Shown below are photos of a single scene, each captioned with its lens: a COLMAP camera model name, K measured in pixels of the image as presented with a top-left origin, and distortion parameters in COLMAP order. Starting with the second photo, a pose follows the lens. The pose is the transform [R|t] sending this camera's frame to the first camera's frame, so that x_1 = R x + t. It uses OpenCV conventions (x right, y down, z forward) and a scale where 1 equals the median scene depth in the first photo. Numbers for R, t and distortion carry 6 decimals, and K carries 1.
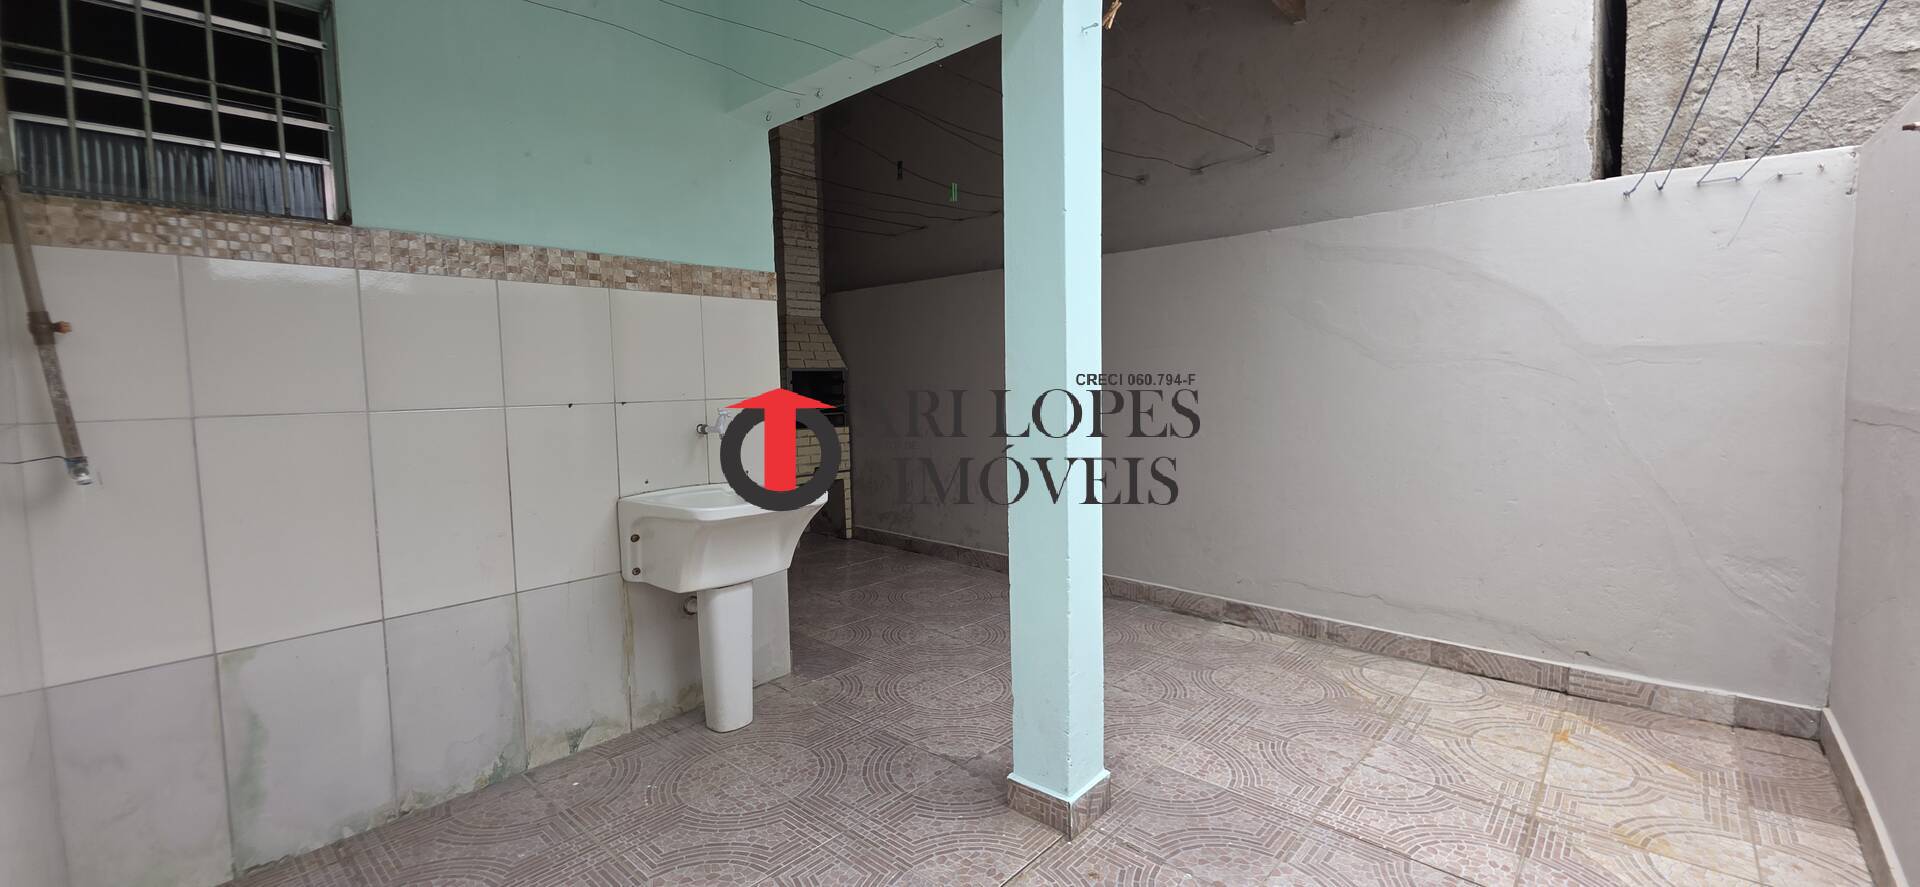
lens RADIAL K [[757.8, 0, 956.8], [0, 757.8, 440.4], [0, 0, 1]] dist [0.001994, -0.005259]
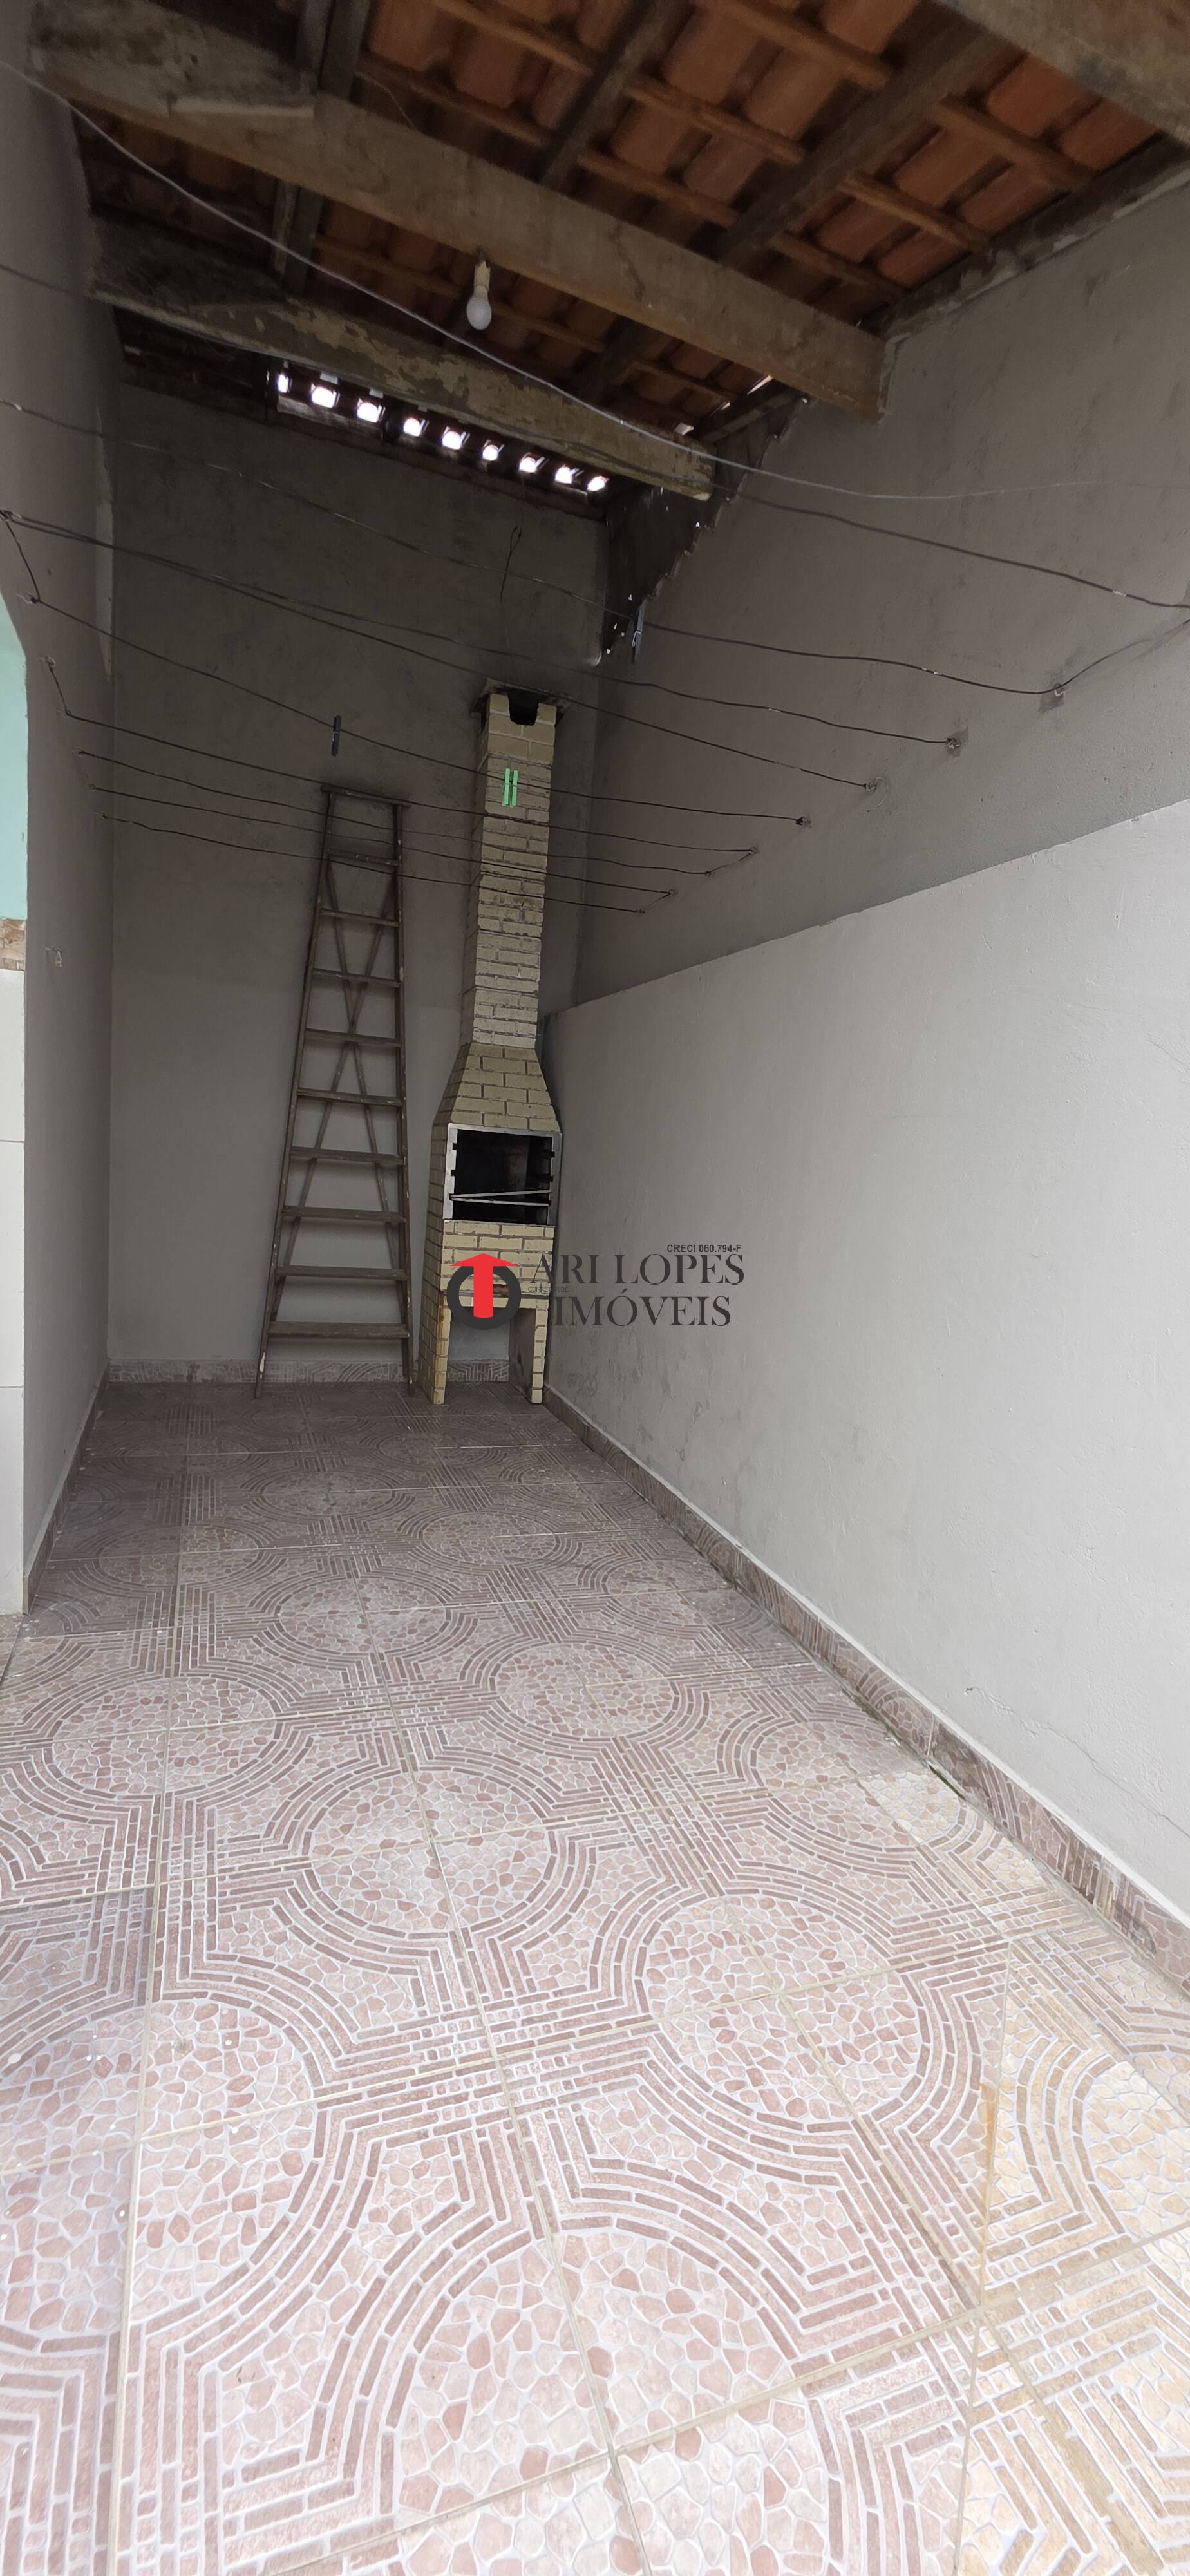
lens RADIAL K [[1016.7, 0, 604.4], [0, 1016.7, 1294.0], [0, 0, 1]] dist [0.001994, -0.005259]
pose [[0.885779, 0.145815, -0.440607, 0.390319], [-0.127165, 0.989283, 0.071748, -0.042405], [0.446347, -0.007523, 0.894828, 0.388856]]
